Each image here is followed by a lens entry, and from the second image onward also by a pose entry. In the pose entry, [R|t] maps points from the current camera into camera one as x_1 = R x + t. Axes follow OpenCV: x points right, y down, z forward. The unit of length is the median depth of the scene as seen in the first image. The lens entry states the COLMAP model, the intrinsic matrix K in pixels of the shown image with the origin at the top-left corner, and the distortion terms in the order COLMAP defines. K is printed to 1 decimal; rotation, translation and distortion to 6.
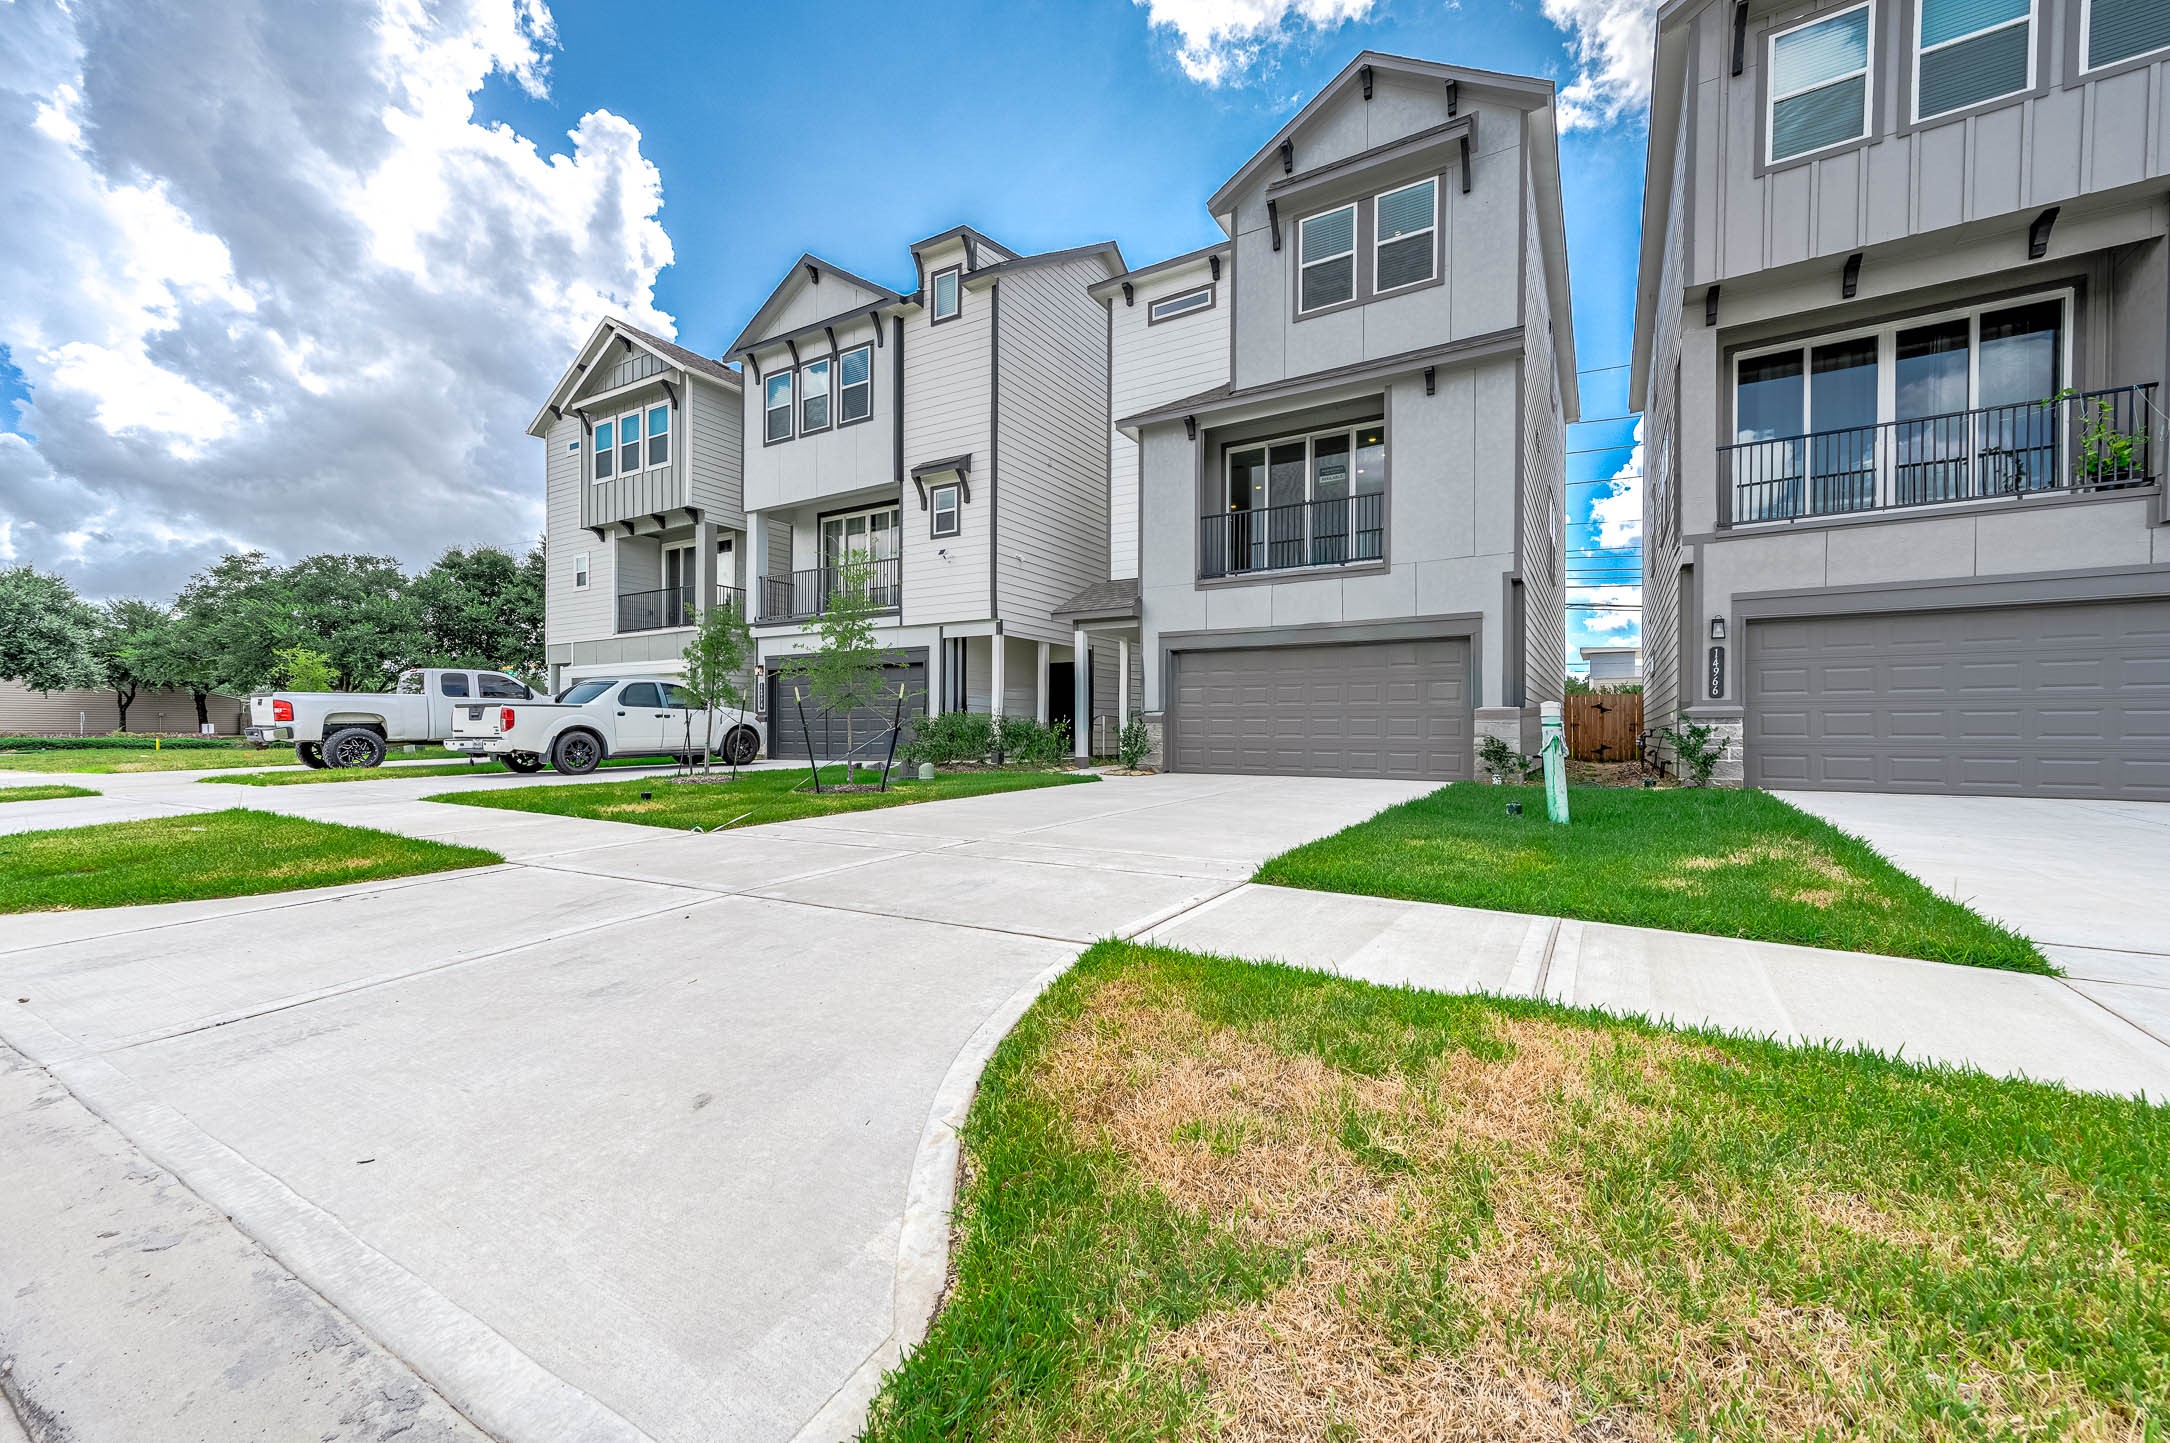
lens RADIAL K [[850.4, 0, 1093.0], [0, 850.4, 727.7], [0, 0, 1]] dist [0.021627, 0.000304]
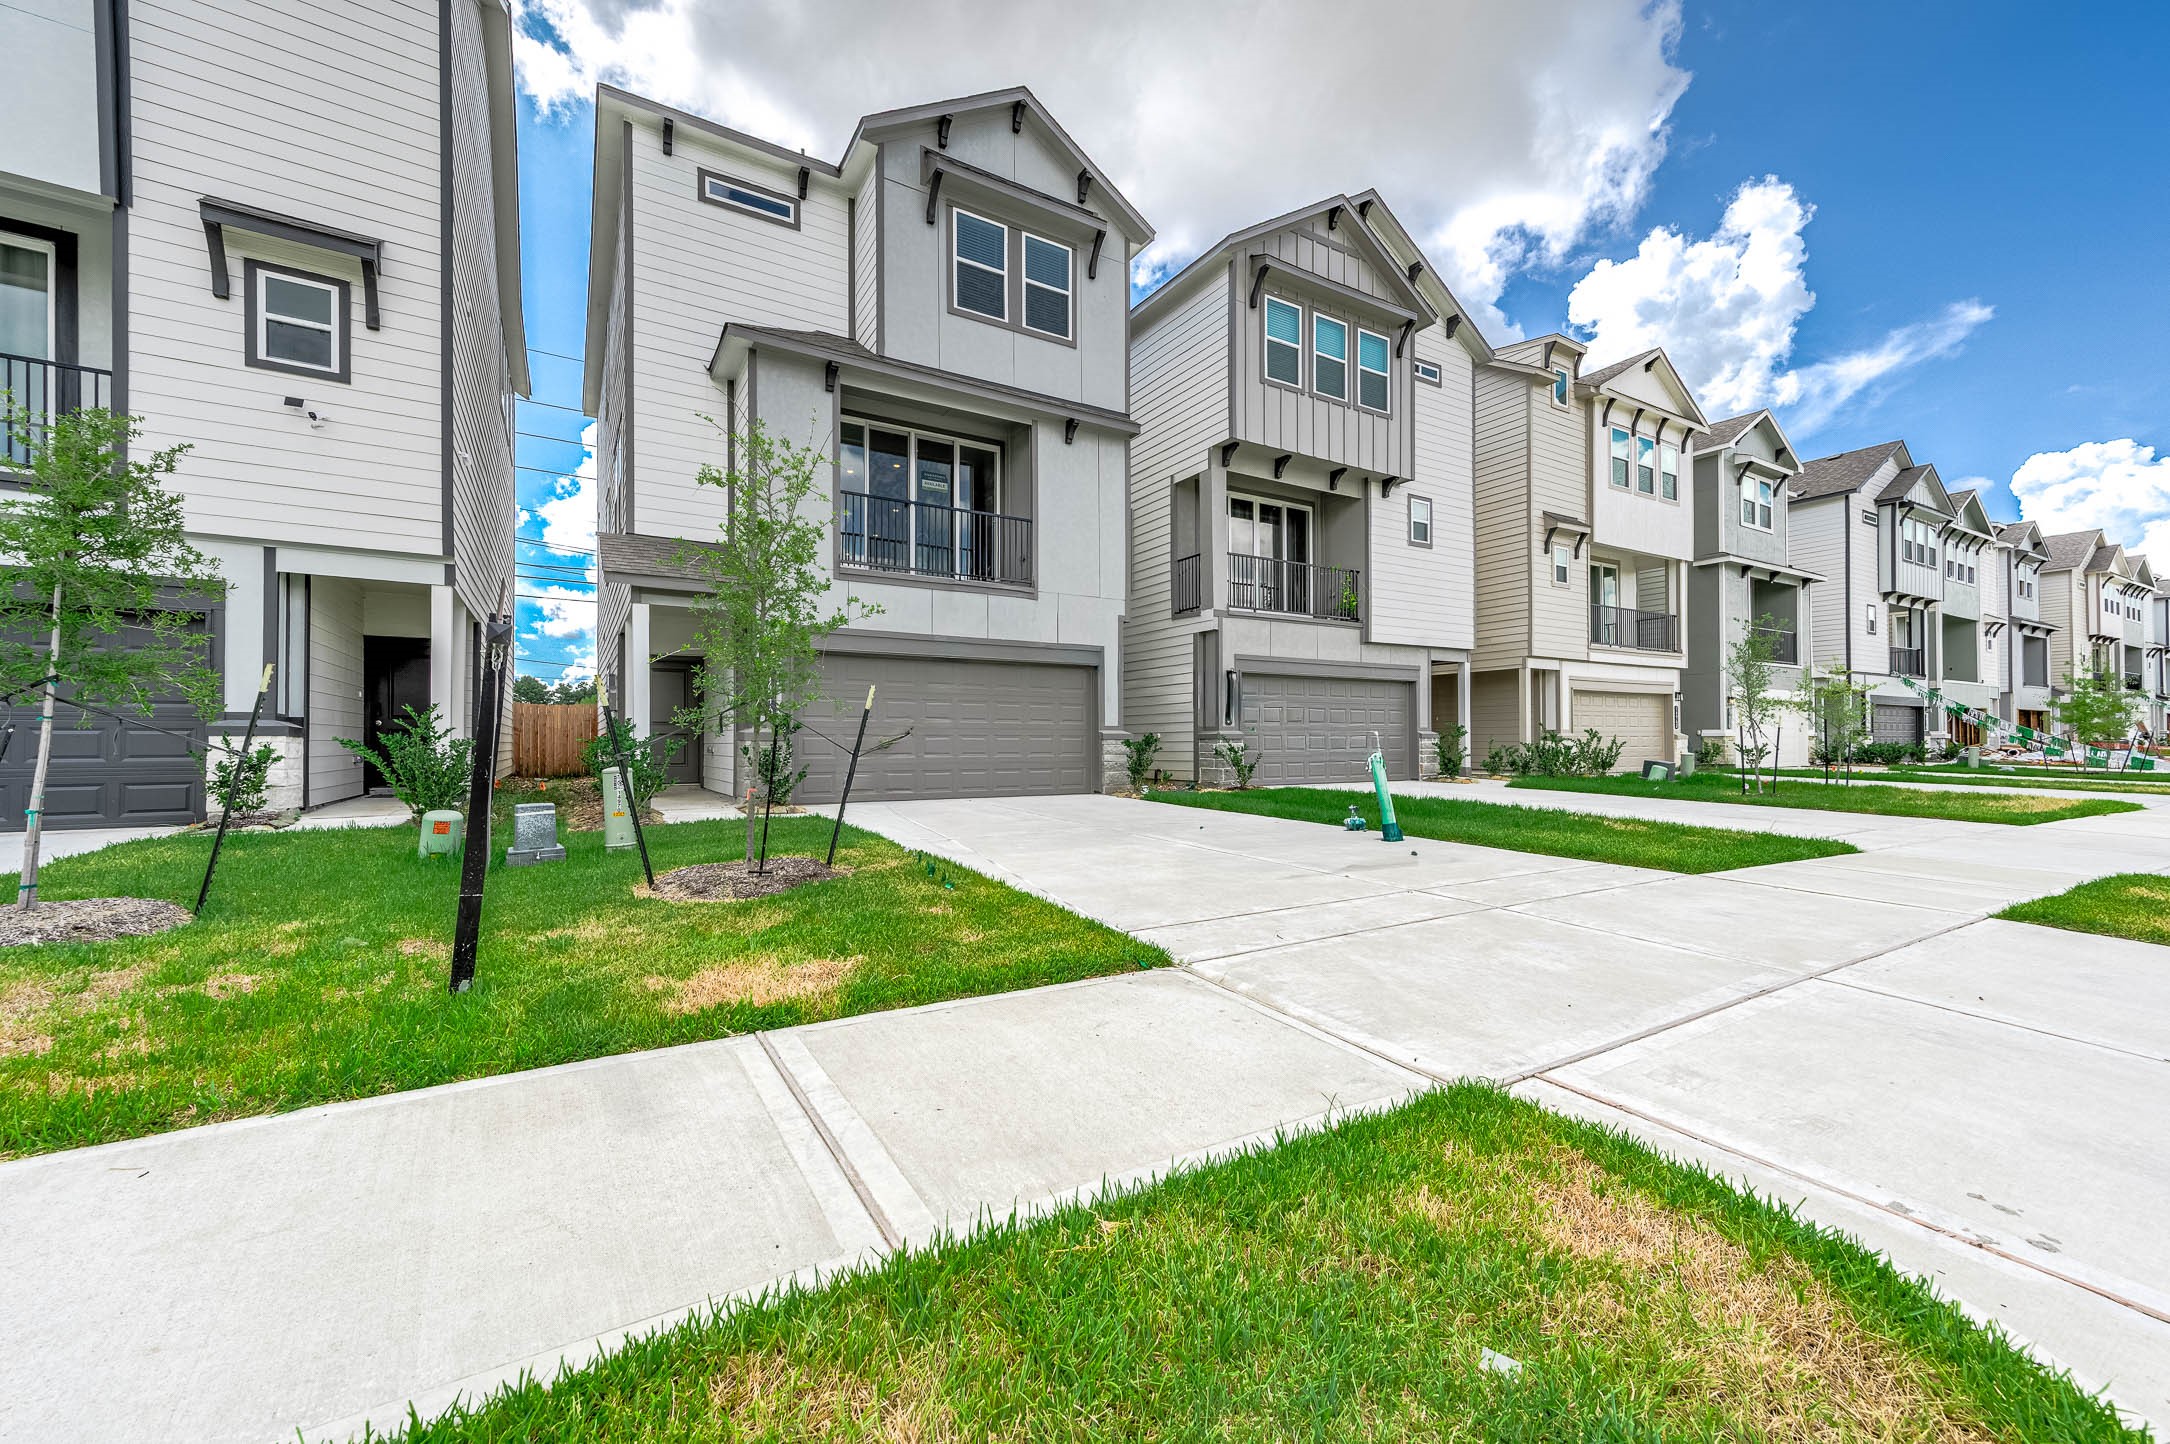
lens RADIAL K [[850.4, 0, 1093.0], [0, 850.4, 728.2], [0, 0, 1]] dist [0.021627, 0.000304]
pose [[0.464041, 0.010343, 0.885753, -0.476839], [-0.001932, 0.999941, -0.010664, -0.010238], [-0.885812, 0.003237, 0.464034, 0.398787]]
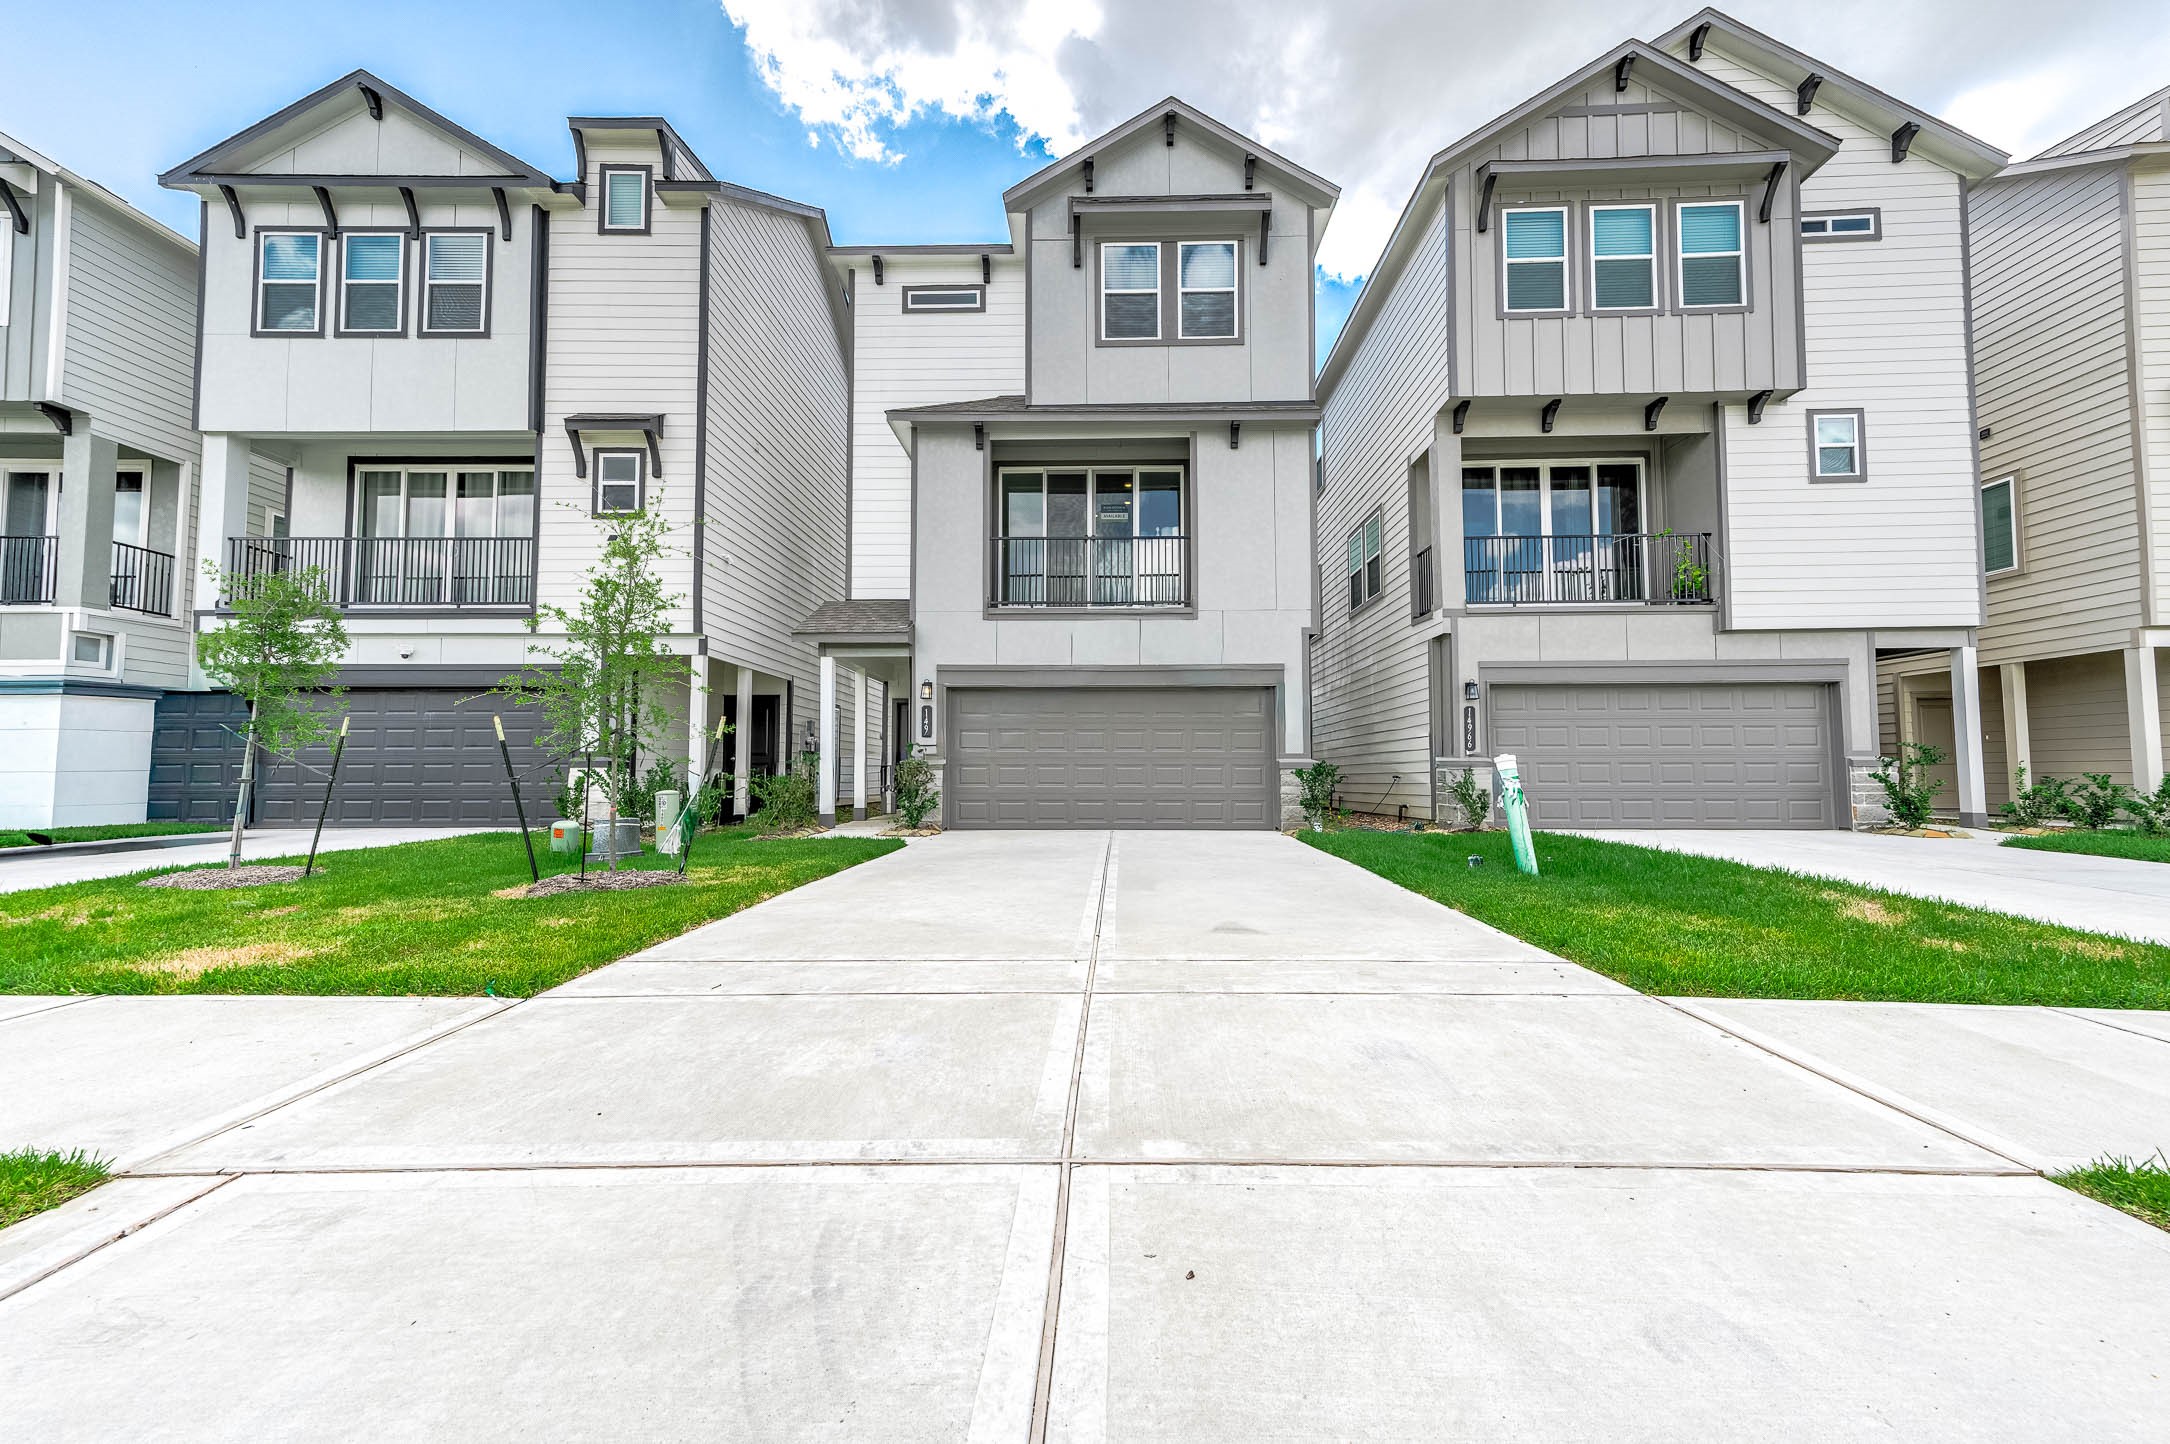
lens RADIAL K [[850.4, 0, 1093.0], [0, 850.4, 728.2], [0, 0, 1]] dist [0.021627, 0.000304]
pose [[0.868563, 0.023881, 0.495004, -0.208377], [0.001473, 0.998709, -0.050766, -0.005472], [-0.495577, 0.044823, 0.867407, 0.189561]]
